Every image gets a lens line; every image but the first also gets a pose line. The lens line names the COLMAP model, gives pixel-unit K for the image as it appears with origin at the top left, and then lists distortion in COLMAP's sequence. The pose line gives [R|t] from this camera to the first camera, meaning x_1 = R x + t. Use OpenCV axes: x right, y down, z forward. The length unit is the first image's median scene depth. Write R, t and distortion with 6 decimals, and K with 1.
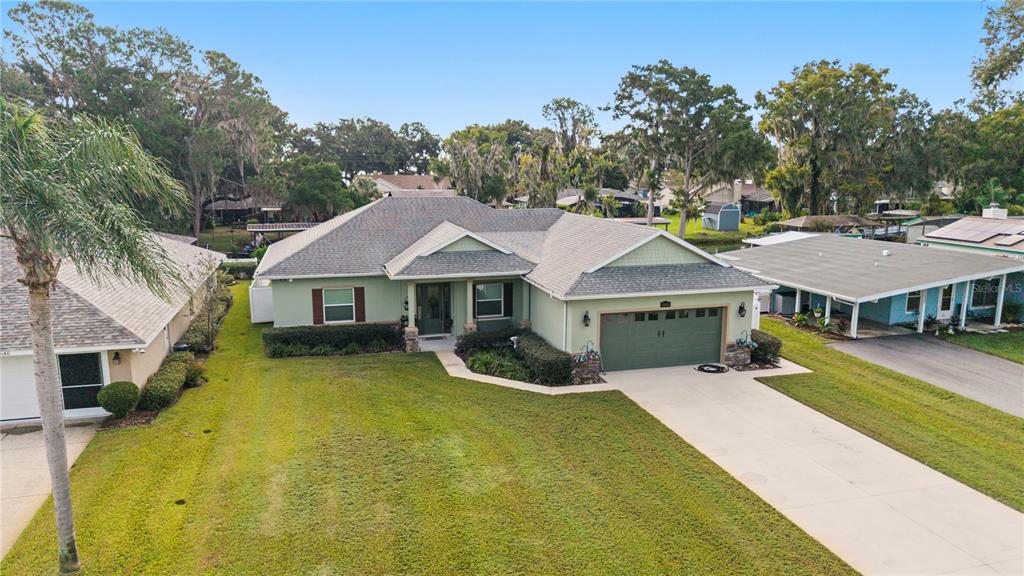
lens RADIAL K [[688.8, 0, 504.2], [0, 688.8, 288.0], [0, 0, 1]] dist [0.035228, -0.059757]
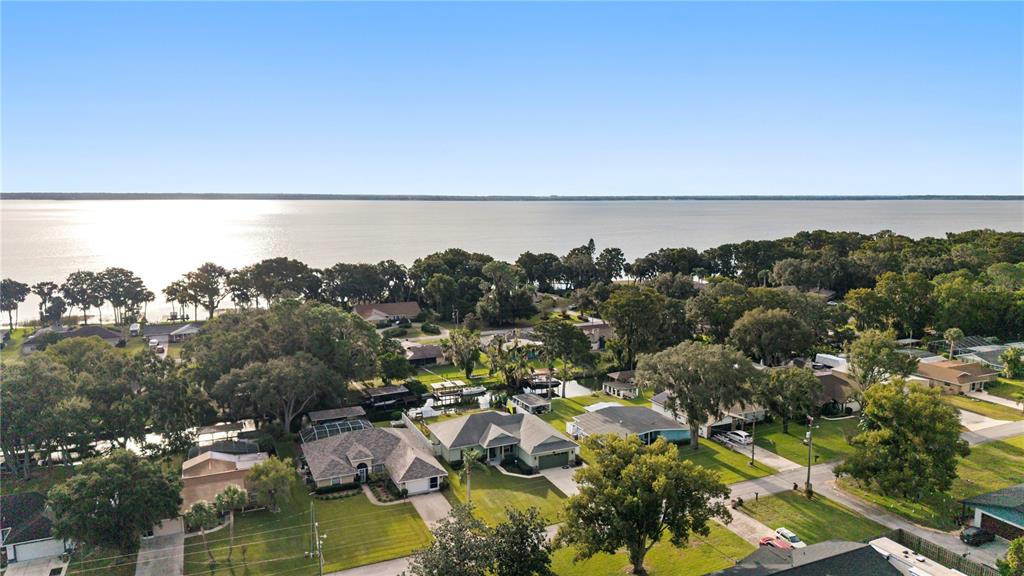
lens RADIAL K [[700.1, 0, 515.4], [0, 700.1, 287.3], [0, 0, 1]] dist [0.088957, -0.158455]
pose [[0.987616, -0.015159, 0.156154, -0.603596], [0.020658, 0.999220, -0.033651, -0.787192], [-0.155522, 0.036460, 0.987159, -2.992616]]
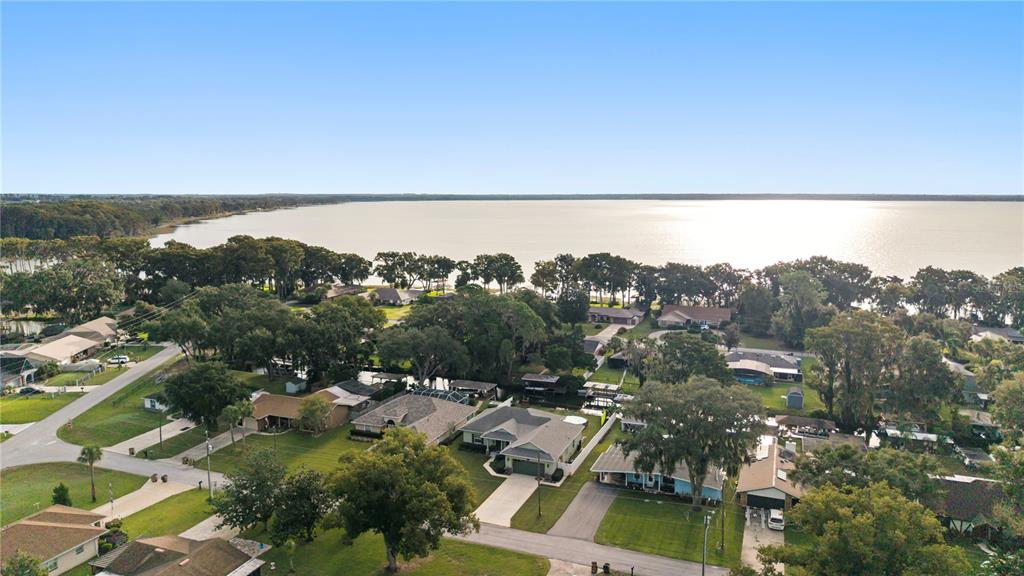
lens RADIAL K [[700.1, 0, 515.4], [0, 700.1, 287.3], [0, 0, 1]] dist [0.088957, -0.158455]
pose [[0.787471, 0.084575, -0.610521, 2.465145], [-0.104526, 0.994518, 0.002949, -0.932167], [0.607424, 0.061493, 0.791995, -2.231664]]
